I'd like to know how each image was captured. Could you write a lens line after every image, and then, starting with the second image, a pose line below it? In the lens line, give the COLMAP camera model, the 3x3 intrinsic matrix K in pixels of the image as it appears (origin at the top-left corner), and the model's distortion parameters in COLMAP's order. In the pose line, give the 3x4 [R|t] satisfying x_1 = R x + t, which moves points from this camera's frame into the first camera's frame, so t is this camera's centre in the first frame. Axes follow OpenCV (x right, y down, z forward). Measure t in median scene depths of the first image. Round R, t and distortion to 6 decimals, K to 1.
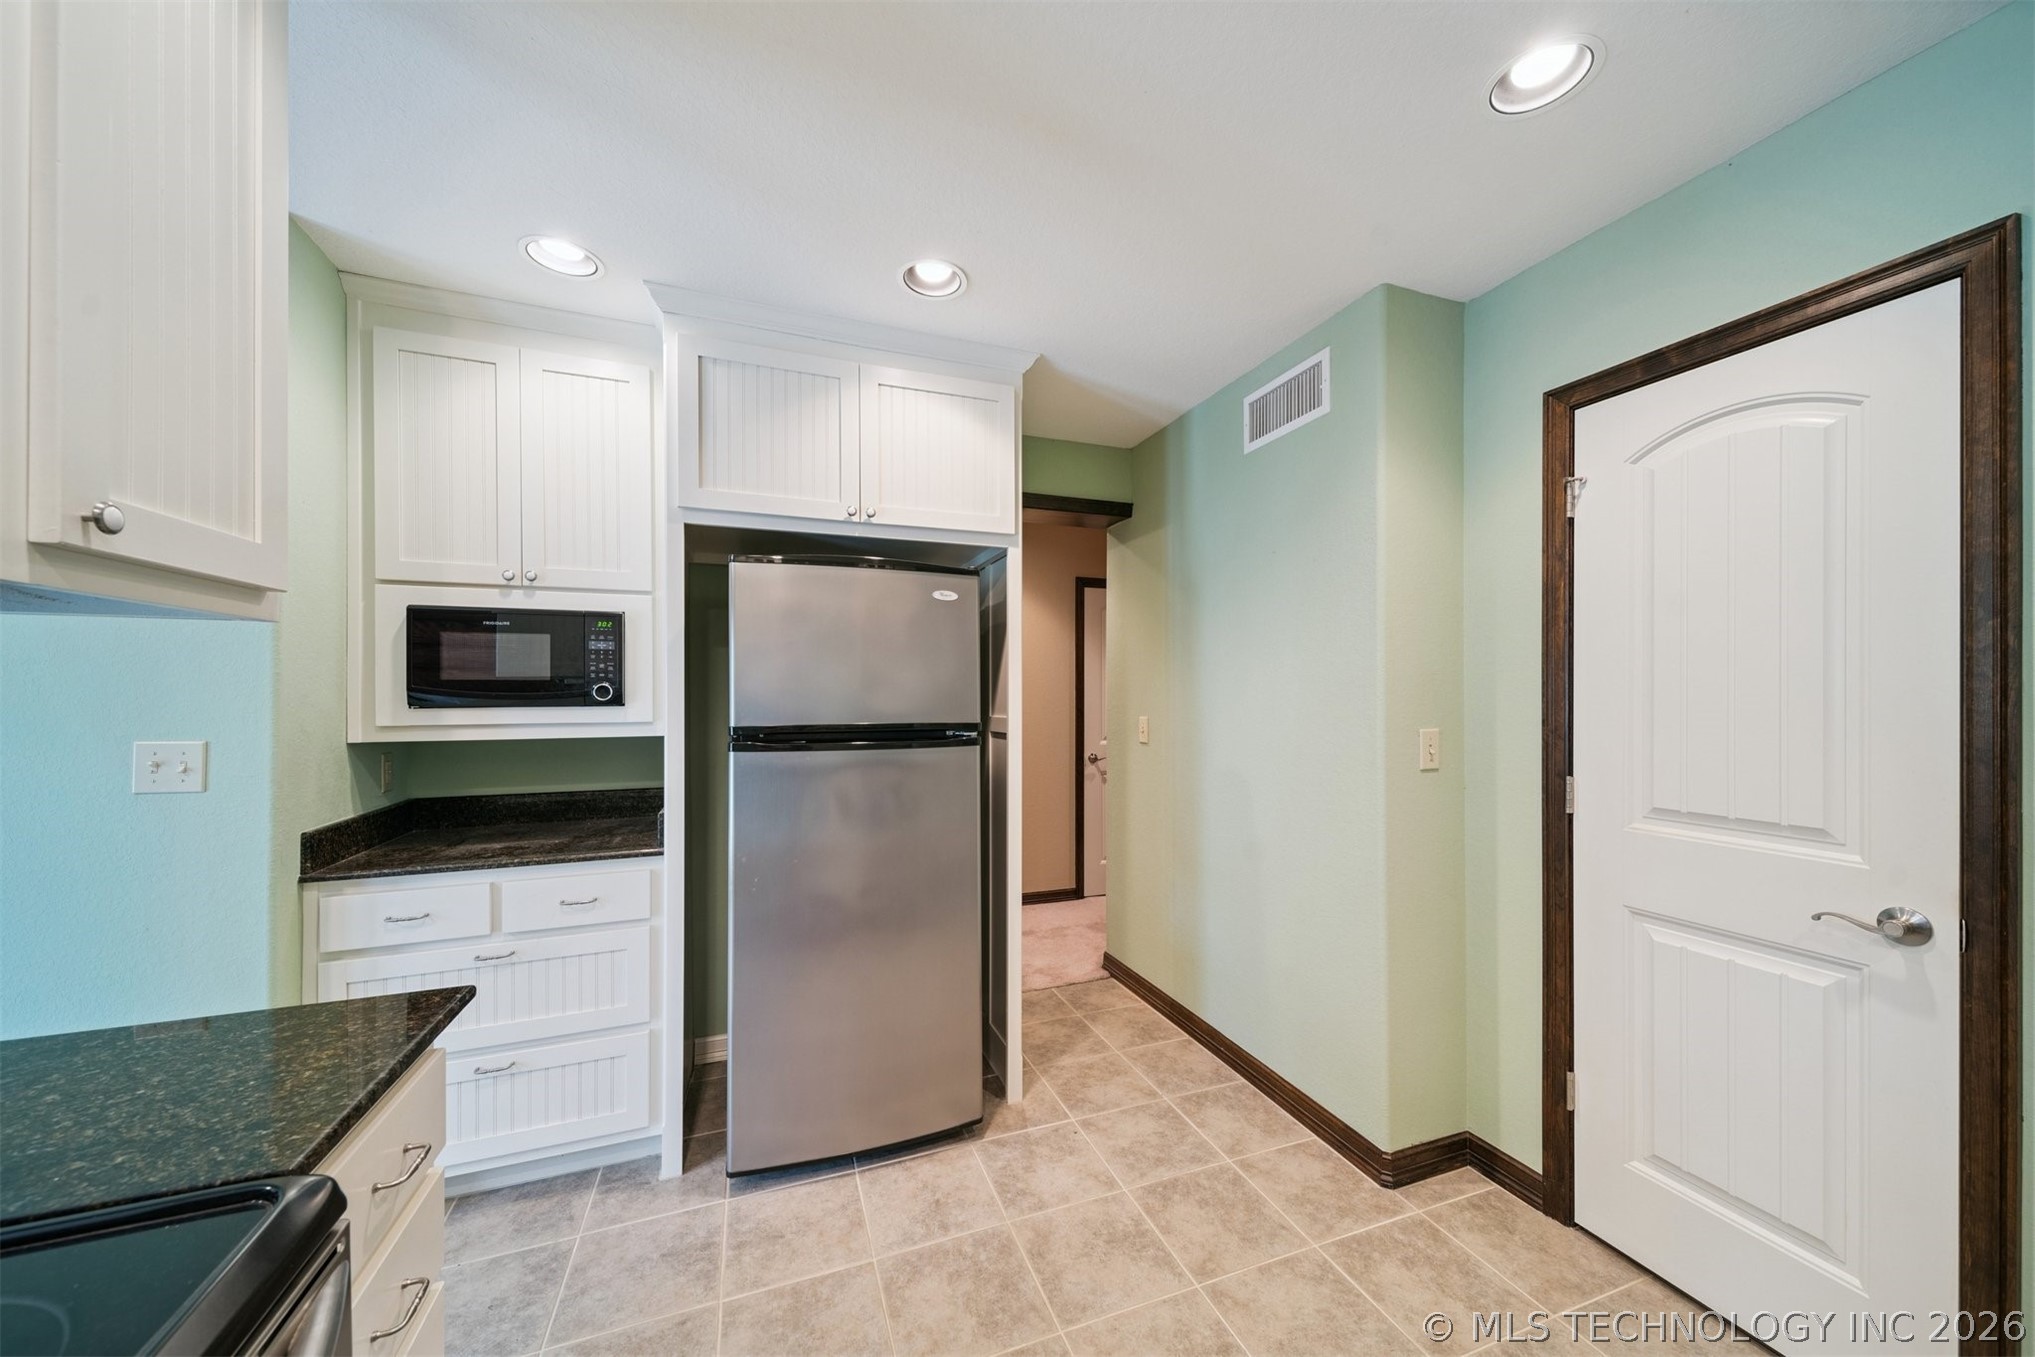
lens RADIAL K [[715.8, 0, 1002.2], [0, 715.8, 692.2], [0, 0, 1]] dist [0.009051, -0.001614]
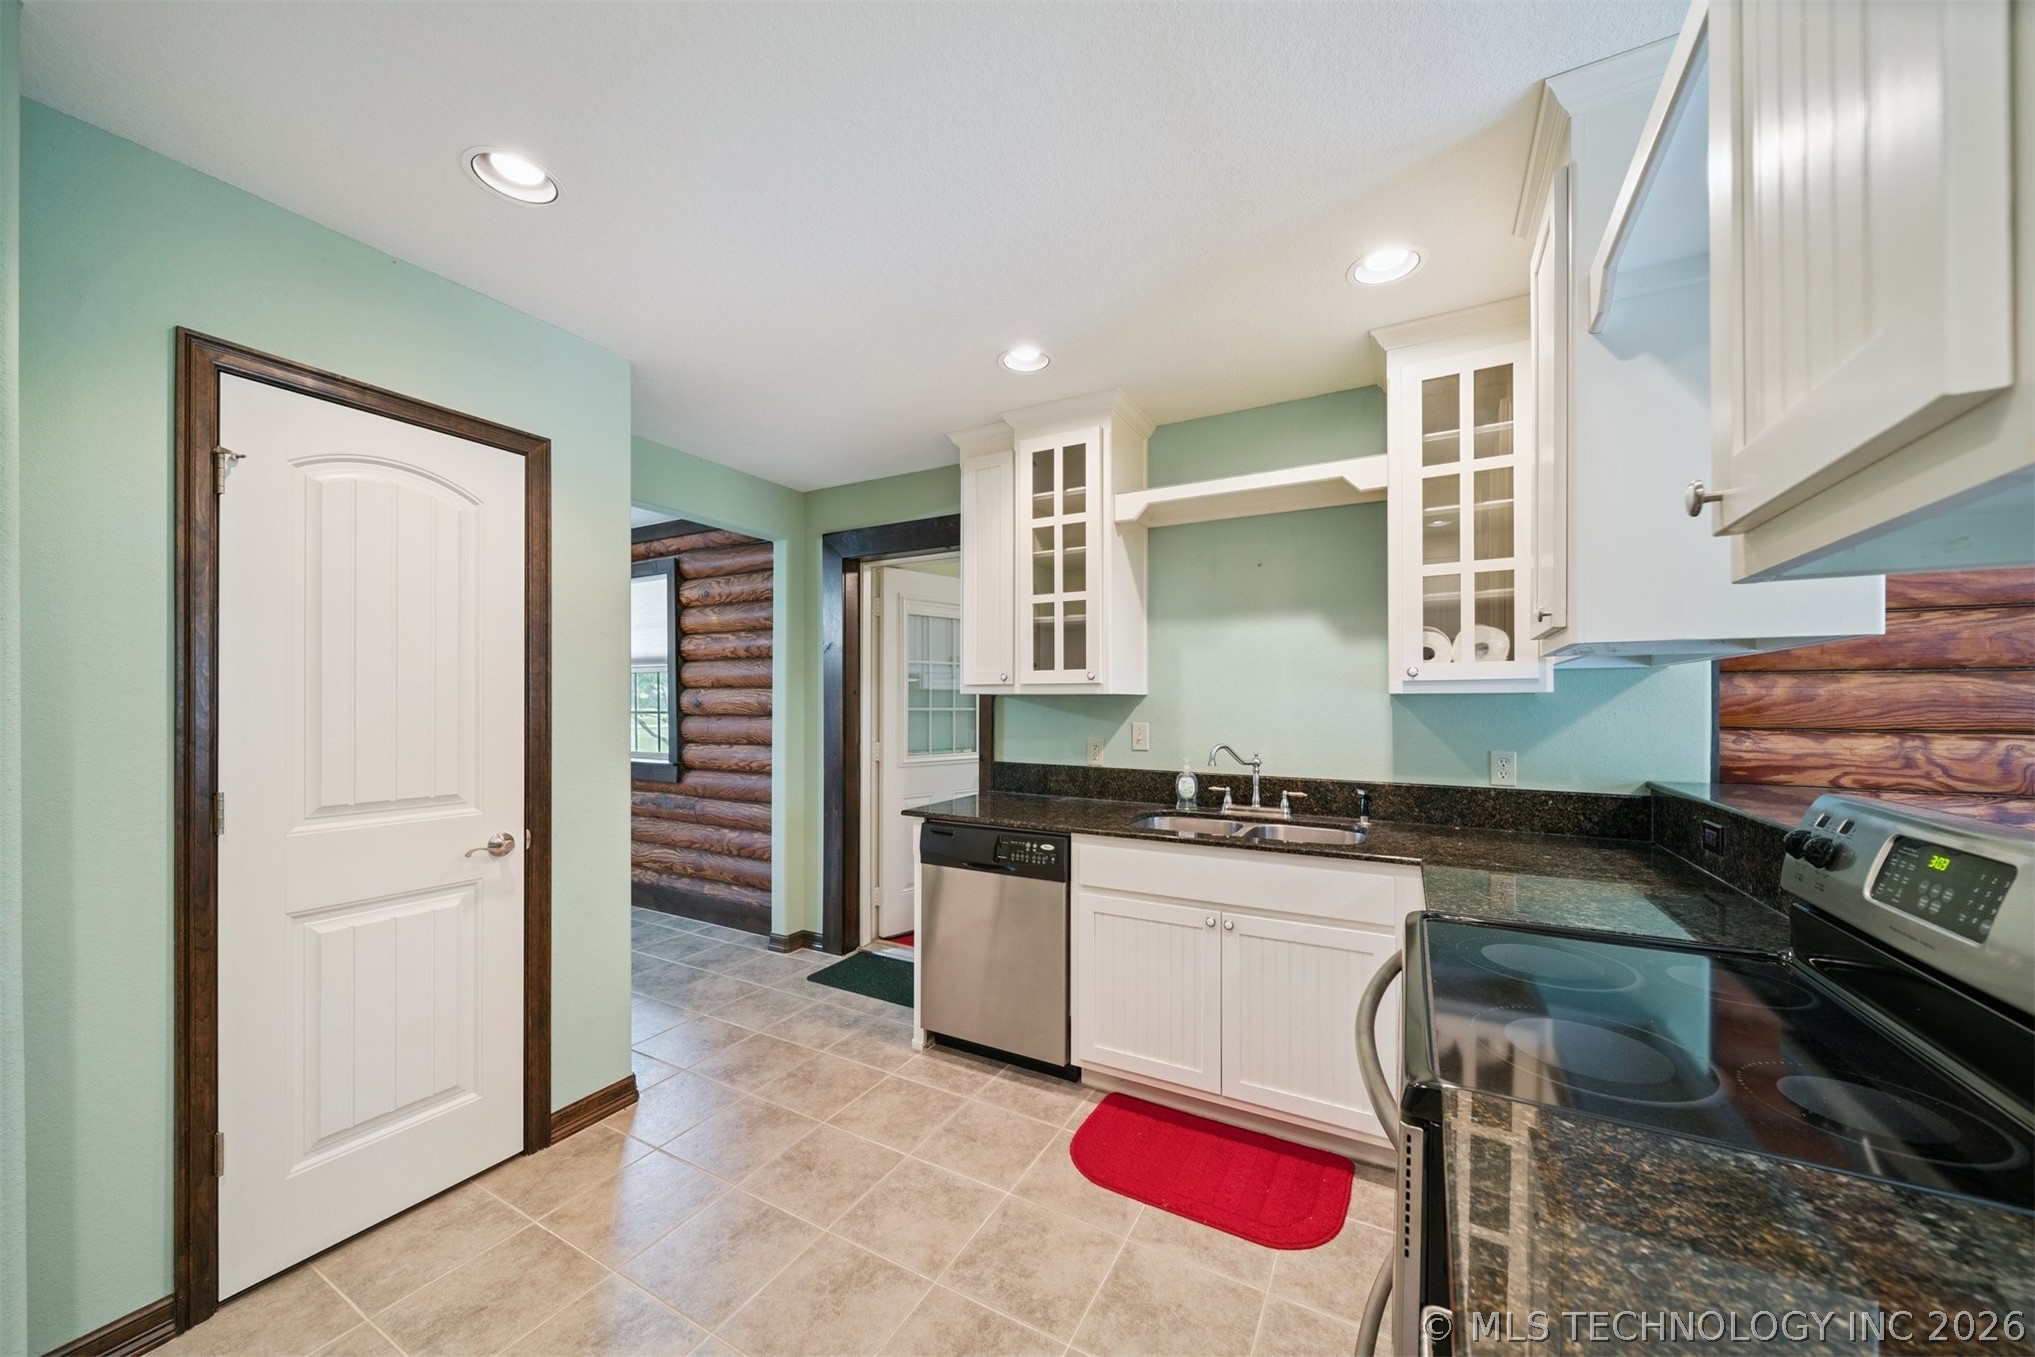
lens RADIAL K [[715.8, 0, 1019.3], [0, 715.8, 697.8], [0, 0, 1]] dist [0.009051, -0.001614]
pose [[-0.652332, 0.004220, 0.757922, -0.461261], [-0.002340, 0.999969, -0.007581, 0.006176], [-0.757930, -0.006719, -0.652301, 0.768515]]
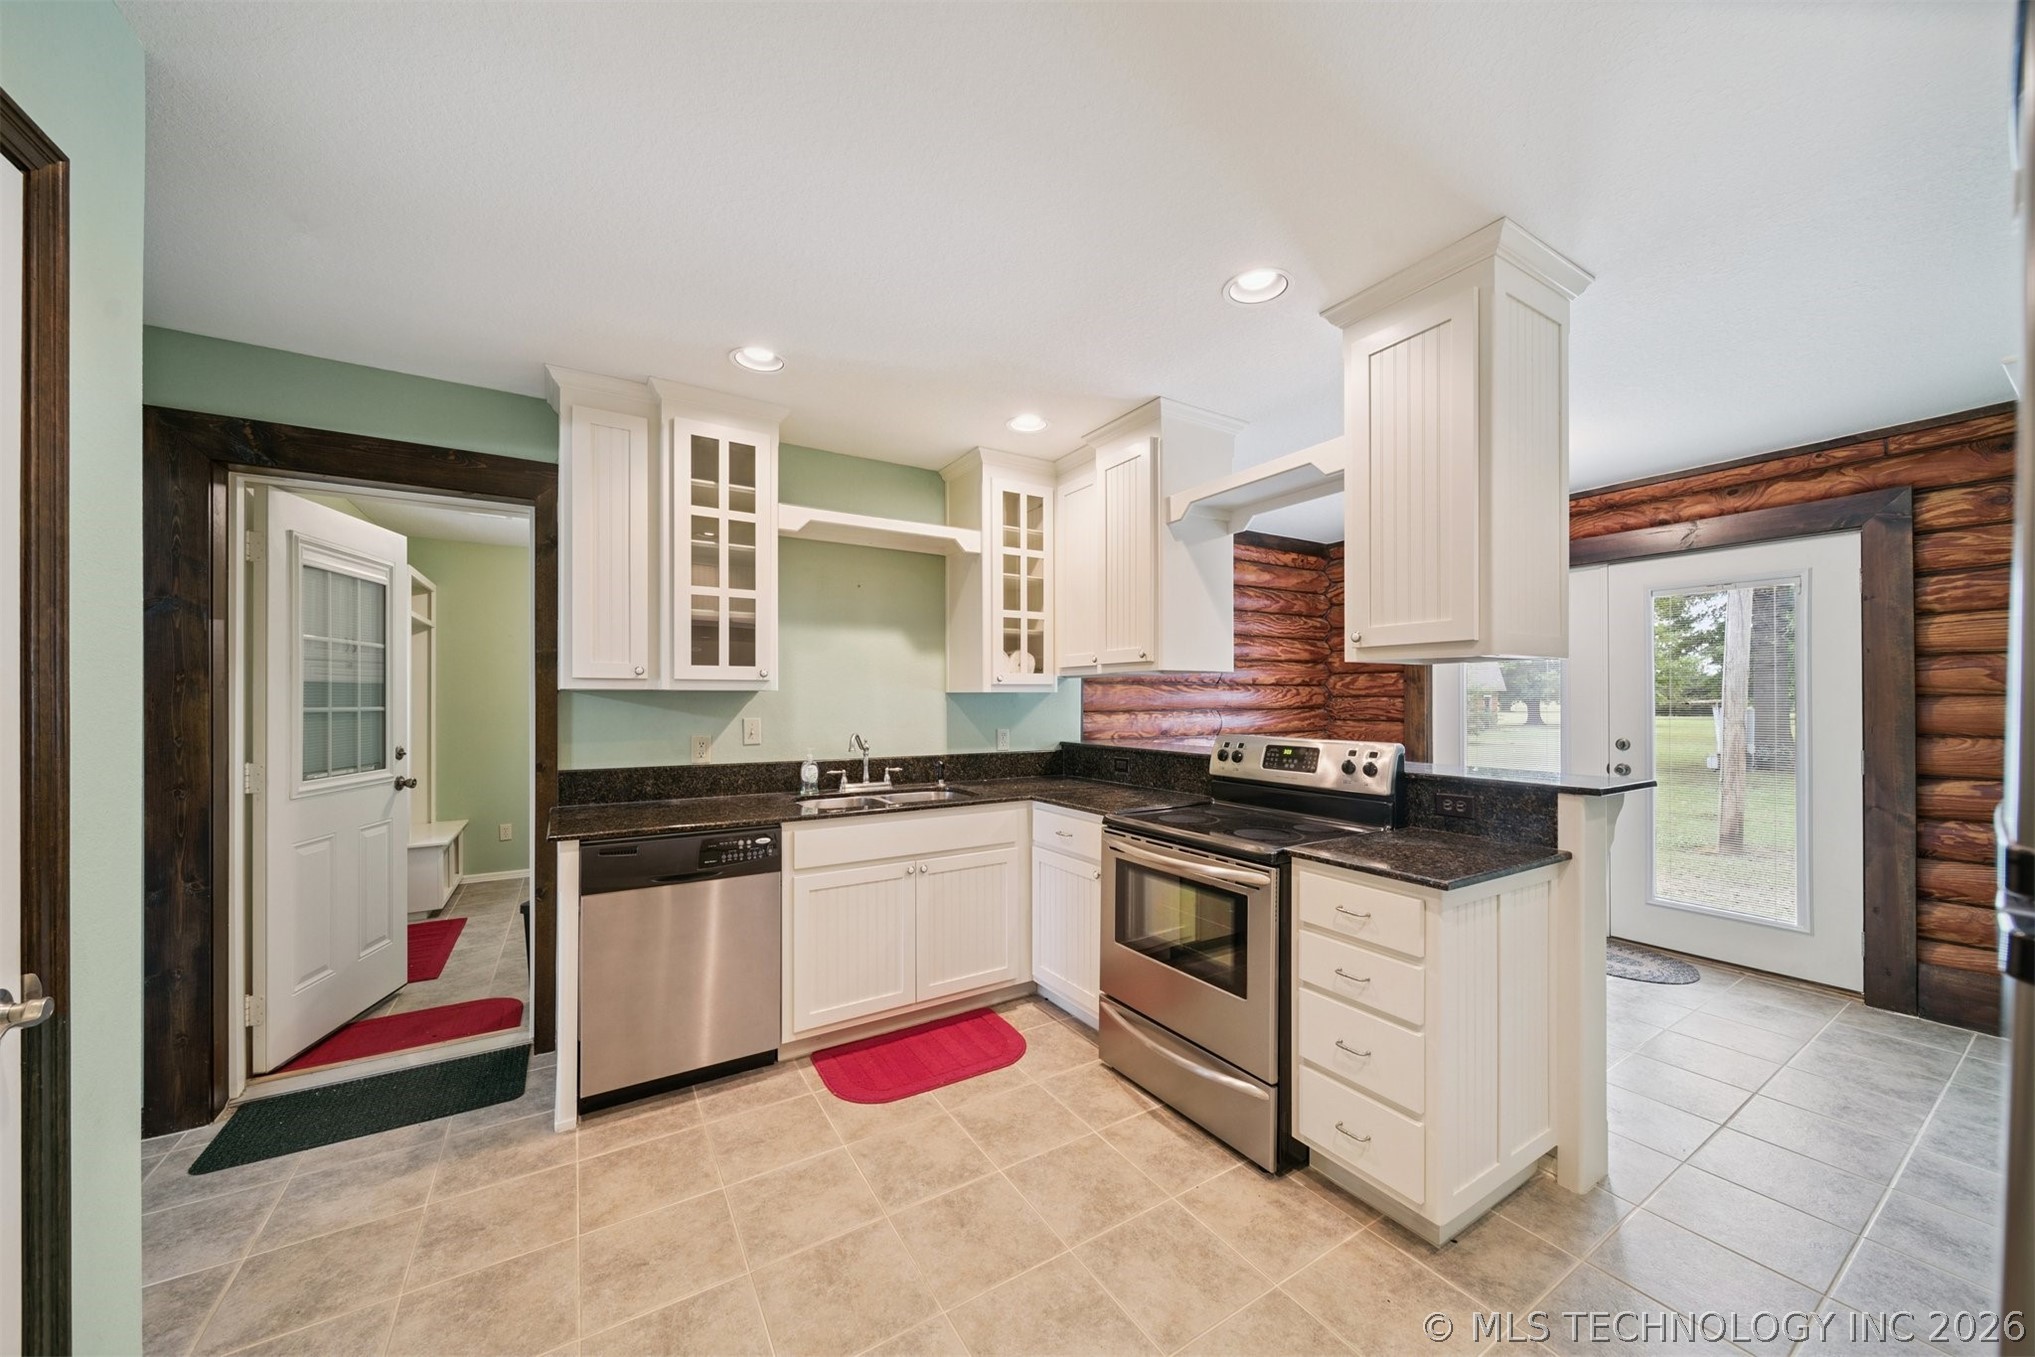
lens RADIAL K [[715.8, 0, 1015.8], [0, 715.8, 690.5], [0, 0, 1]] dist [0.009051, -0.001614]
pose [[-0.981970, -0.001382, -0.189031, 0.256368], [0.001027, 0.999920, -0.012644, 0.006410], [0.189033, -0.012610, -0.981890, 1.255020]]
